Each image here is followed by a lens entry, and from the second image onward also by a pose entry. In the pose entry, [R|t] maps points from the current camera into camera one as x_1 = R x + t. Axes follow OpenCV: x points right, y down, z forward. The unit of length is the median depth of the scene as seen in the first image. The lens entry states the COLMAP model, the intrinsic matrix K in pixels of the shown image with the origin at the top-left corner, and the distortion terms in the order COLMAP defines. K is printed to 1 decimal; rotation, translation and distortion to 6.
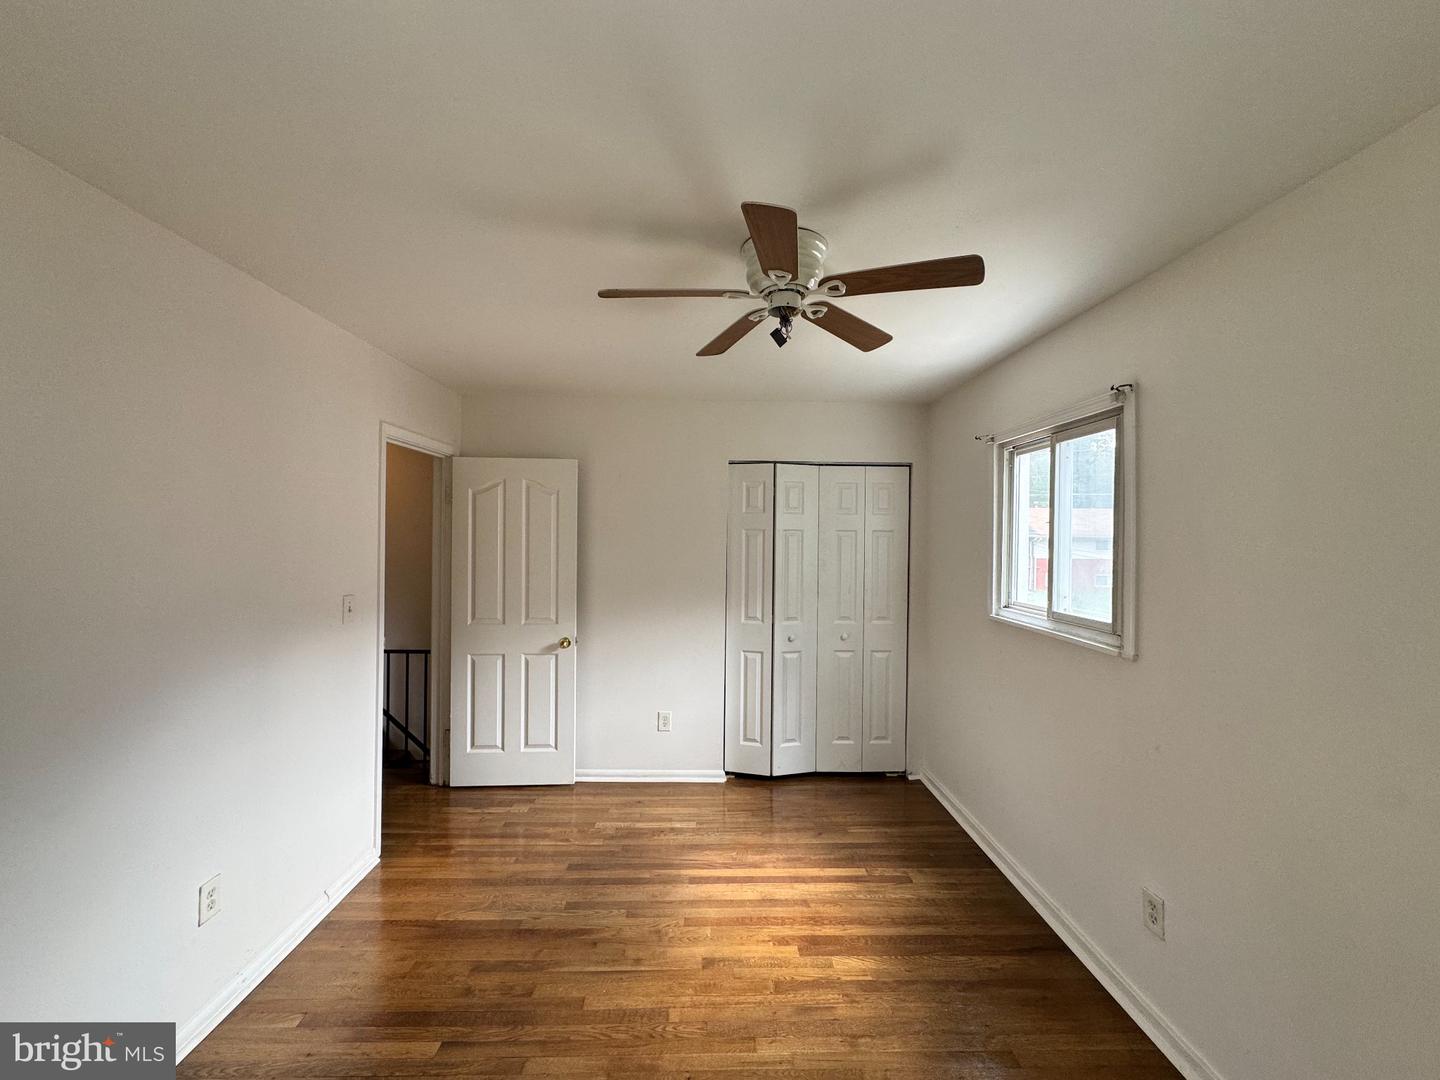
lens RADIAL K [[576.4, 0, 713.4], [0, 576.4, 541.0], [0, 0, 1]] dist [0.000334, -0.001333]
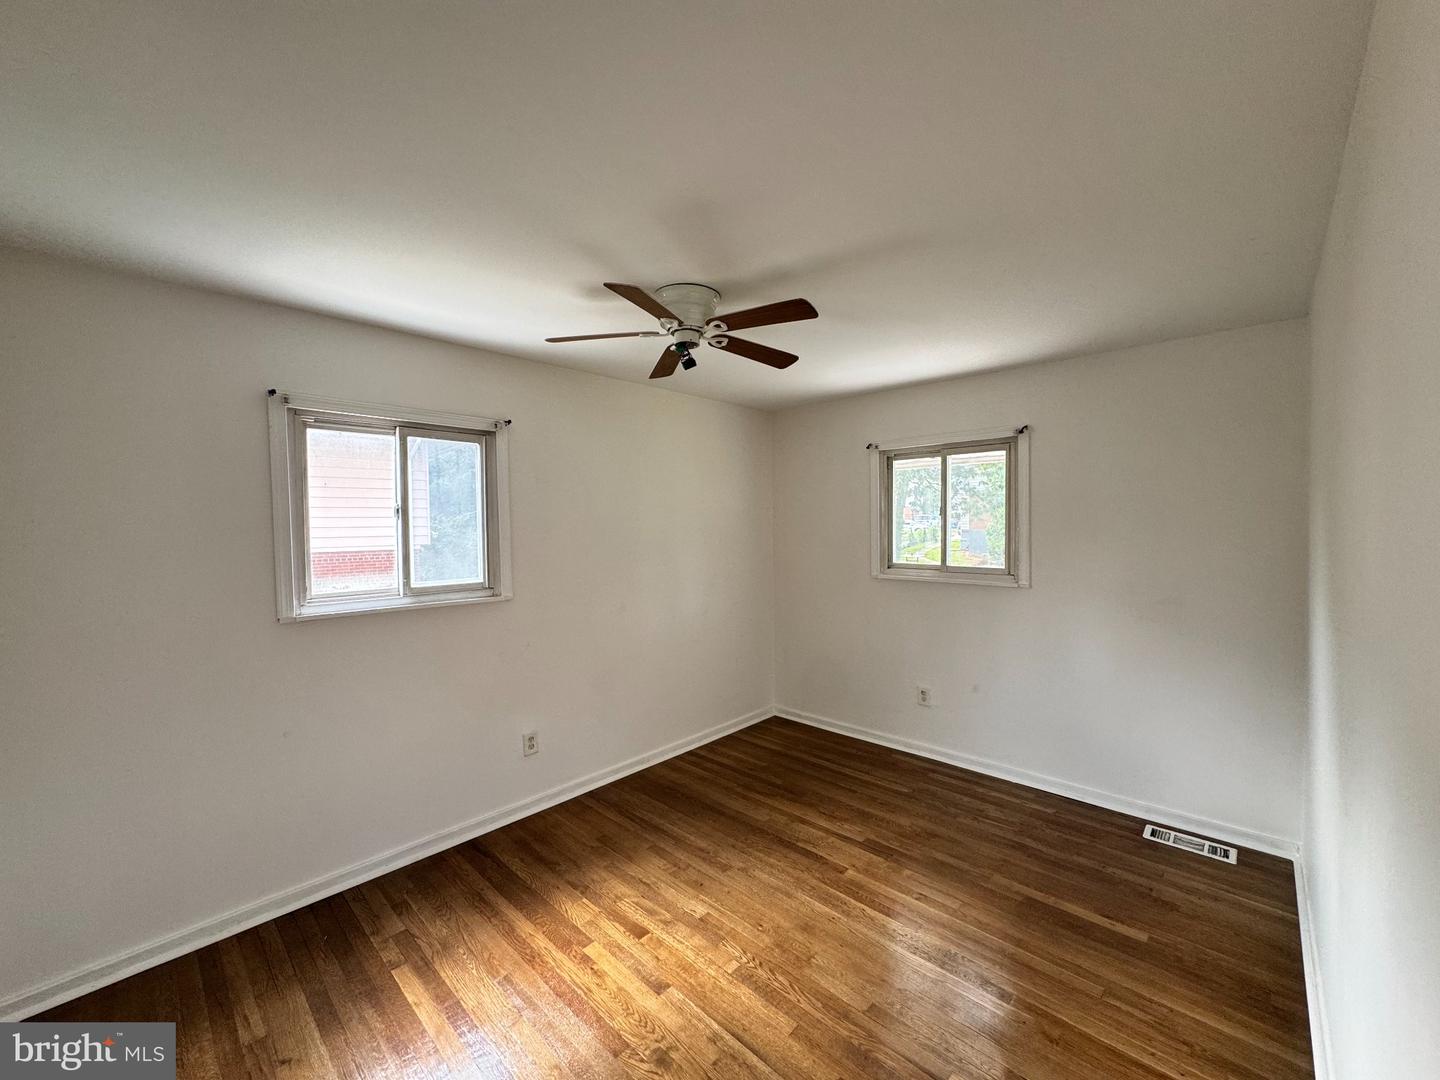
lens RADIAL K [[576.4, 0, 726.9], [0, 576.4, 538.0], [0, 0, 1]] dist [0.000334, -0.001333]
pose [[-0.723110, -0.013131, 0.690608, -0.730231], [0.011274, 0.999462, 0.030807, -0.001912], [-0.690641, 0.030063, -0.722573, 1.626131]]
